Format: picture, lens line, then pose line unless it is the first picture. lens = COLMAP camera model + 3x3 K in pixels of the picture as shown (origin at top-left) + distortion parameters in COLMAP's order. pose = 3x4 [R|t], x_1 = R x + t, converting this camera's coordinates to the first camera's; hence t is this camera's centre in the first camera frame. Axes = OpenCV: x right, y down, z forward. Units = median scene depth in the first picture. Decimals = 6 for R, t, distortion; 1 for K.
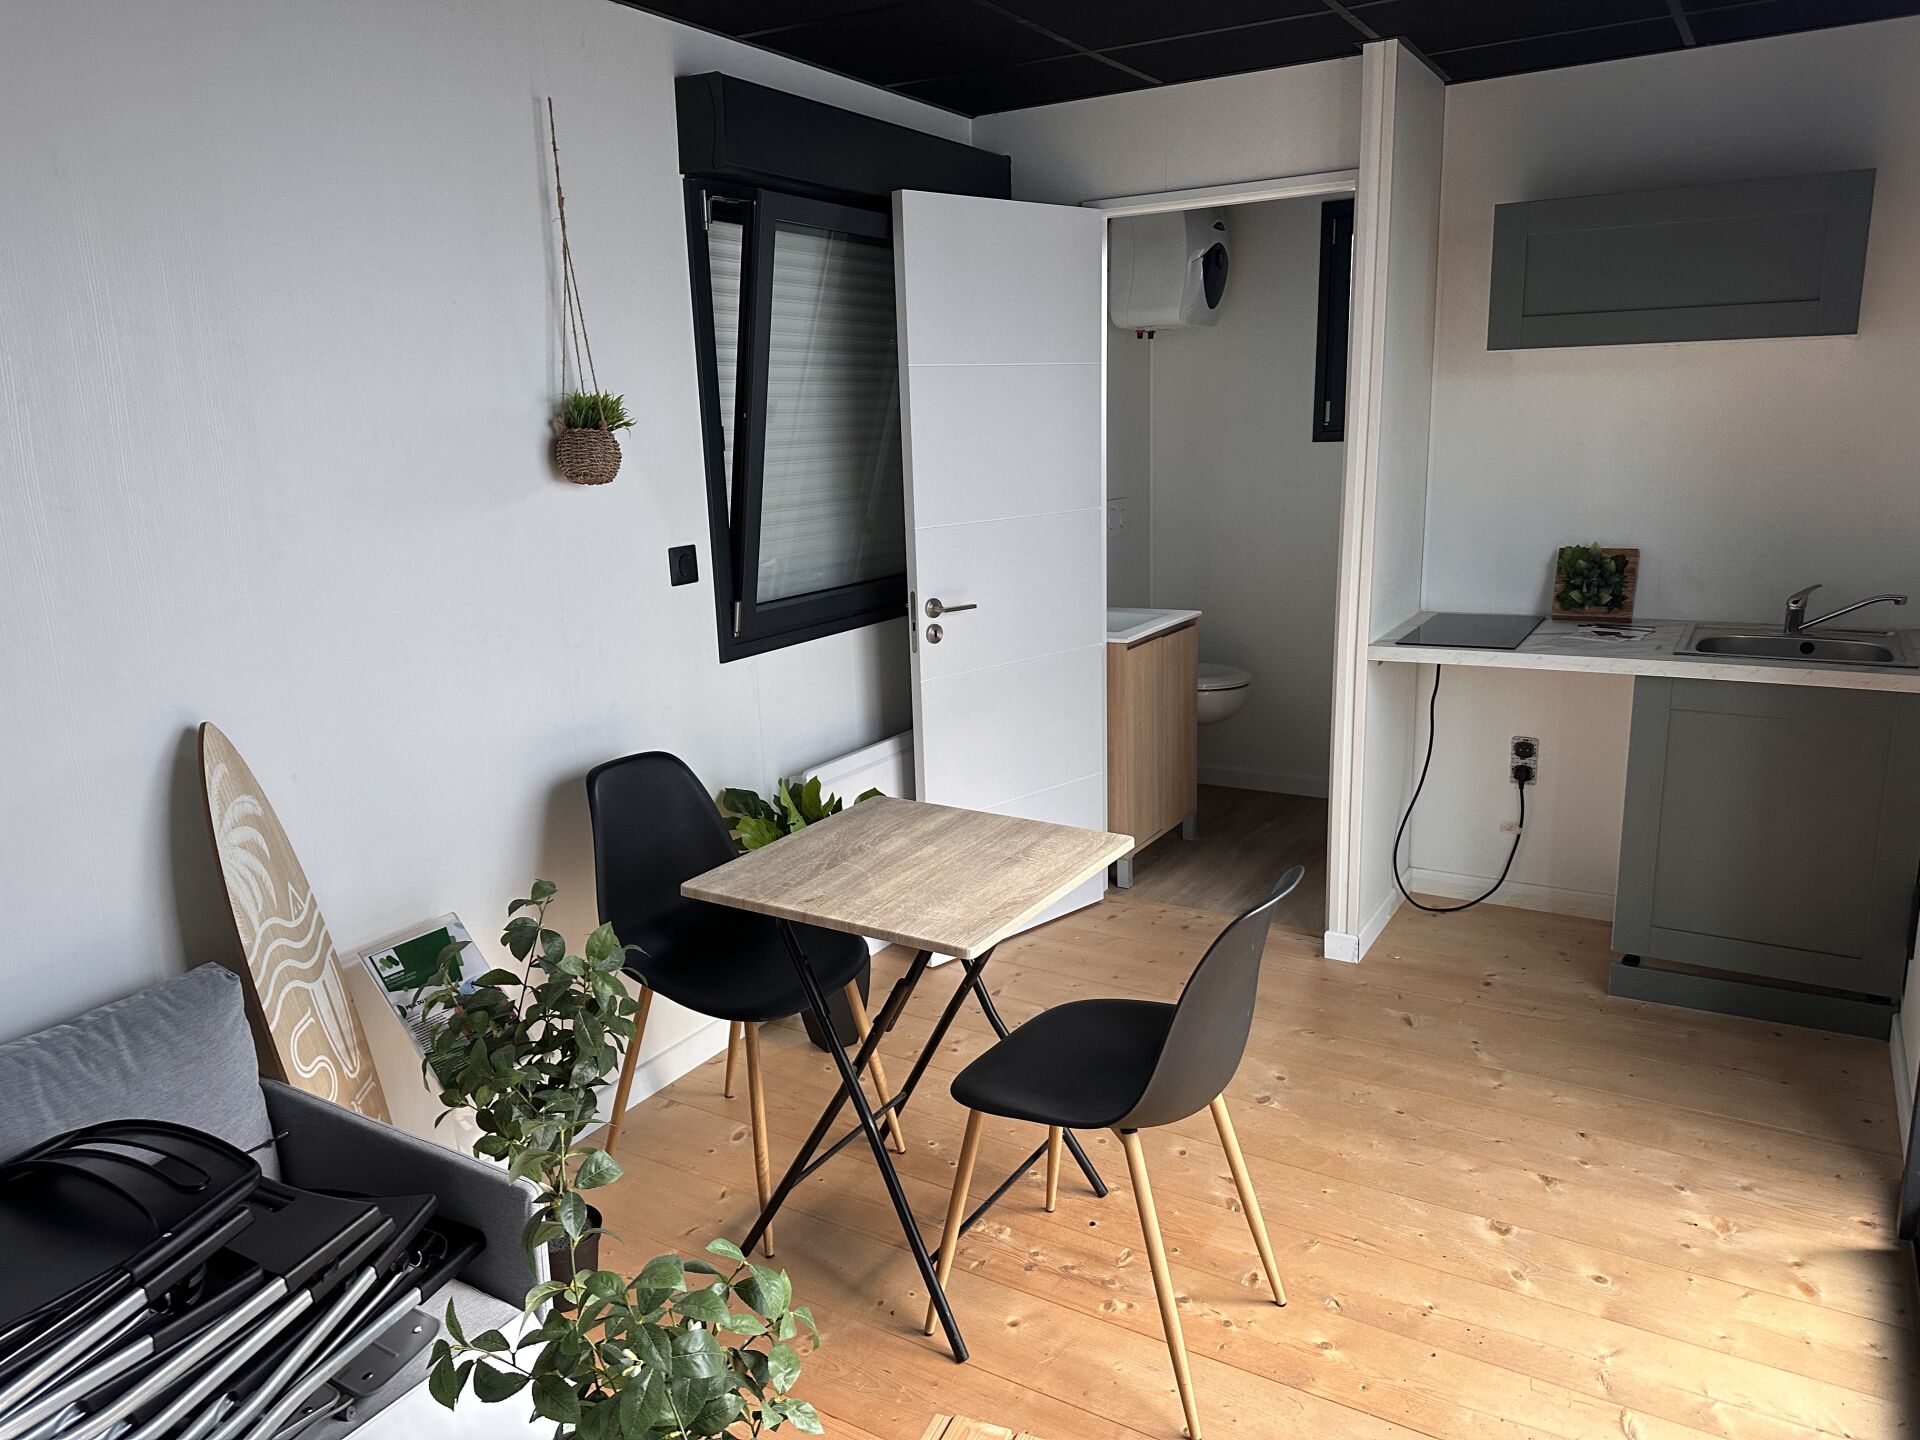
lens RADIAL K [[1322.4, 0, 952.2], [0, 1322.4, 700.4], [0, 0, 1]] dist [0.004163, -0.001699]
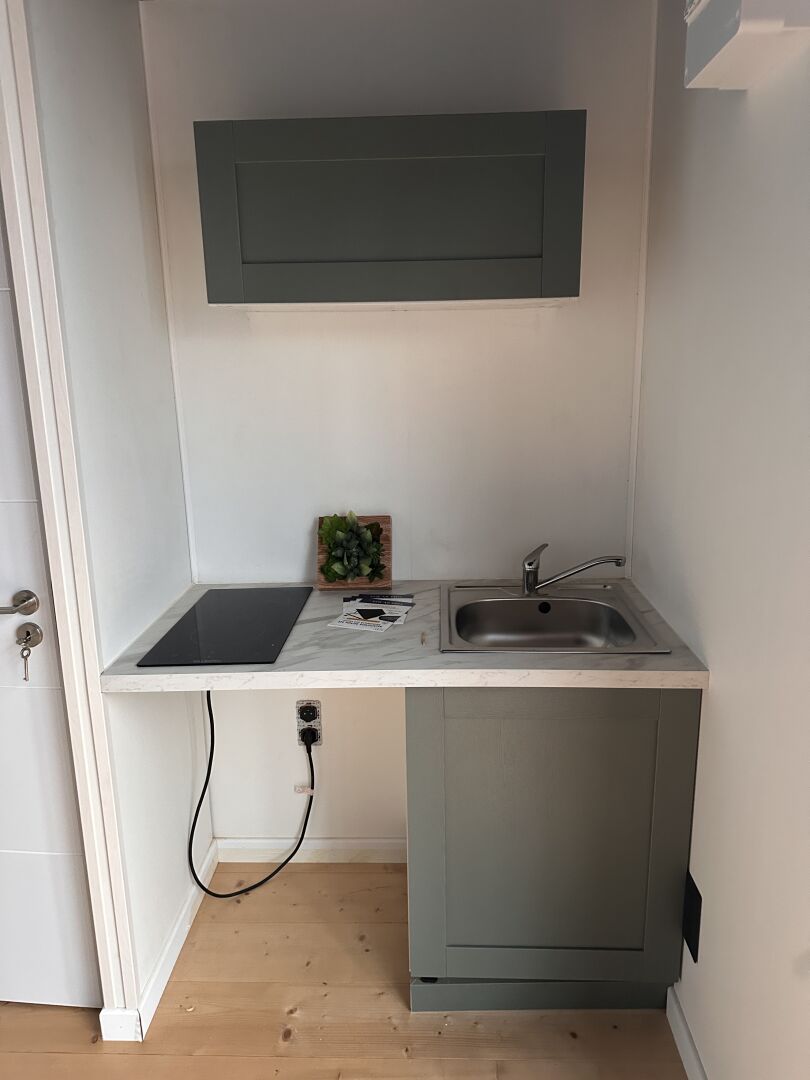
lens RADIAL K [[761.6, 0, 405.0], [0, 761.6, 540.0], [0, 0, 1]] dist [0.102167, -0.103154]
pose [[0.870052, -0.099378, 0.482840, 0.246055], [0.099283, 0.994724, 0.025831, -0.109369], [-0.482859, 0.025463, 0.875328, 0.486544]]
